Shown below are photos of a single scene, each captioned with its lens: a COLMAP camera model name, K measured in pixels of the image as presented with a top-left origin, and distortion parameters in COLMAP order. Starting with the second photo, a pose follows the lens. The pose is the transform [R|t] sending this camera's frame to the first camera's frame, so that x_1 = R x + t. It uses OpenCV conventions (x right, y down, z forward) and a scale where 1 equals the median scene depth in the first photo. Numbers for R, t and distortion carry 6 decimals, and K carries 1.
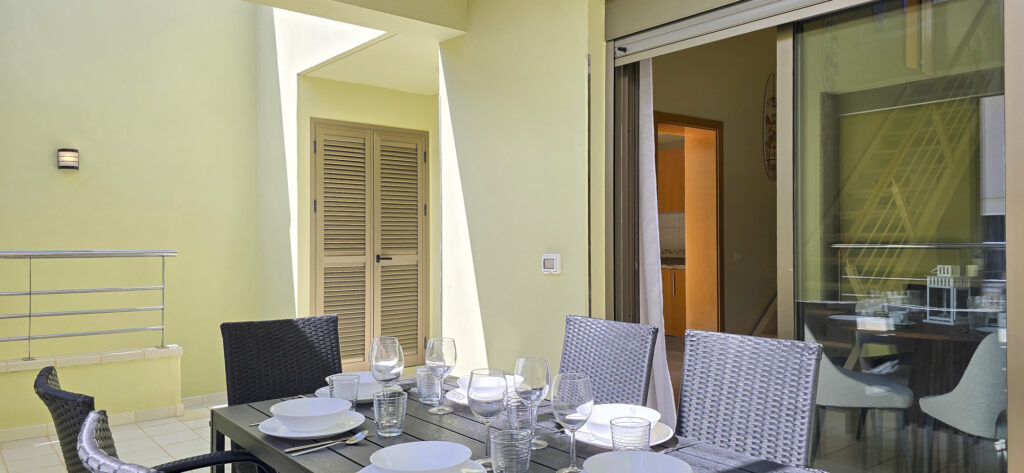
lens RADIAL K [[707.4, 0, 539.5], [0, 707.4, 236.1], [0, 0, 1]] dist [0.070303, -0.061226]
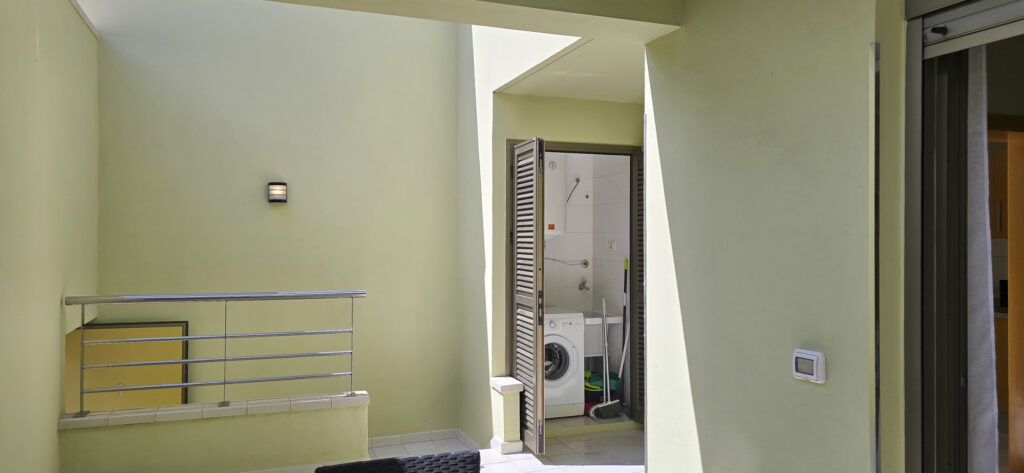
lens RADIAL K [[707.4, 0, 513.3], [0, 707.4, 229.3], [0, 0, 1]] dist [0.070303, -0.061226]
pose [[0.938052, 0.008943, -0.346380, -0.009333], [-0.011190, 0.999927, -0.004488, -0.067566], [0.346315, 0.008085, 0.938083, 0.233946]]
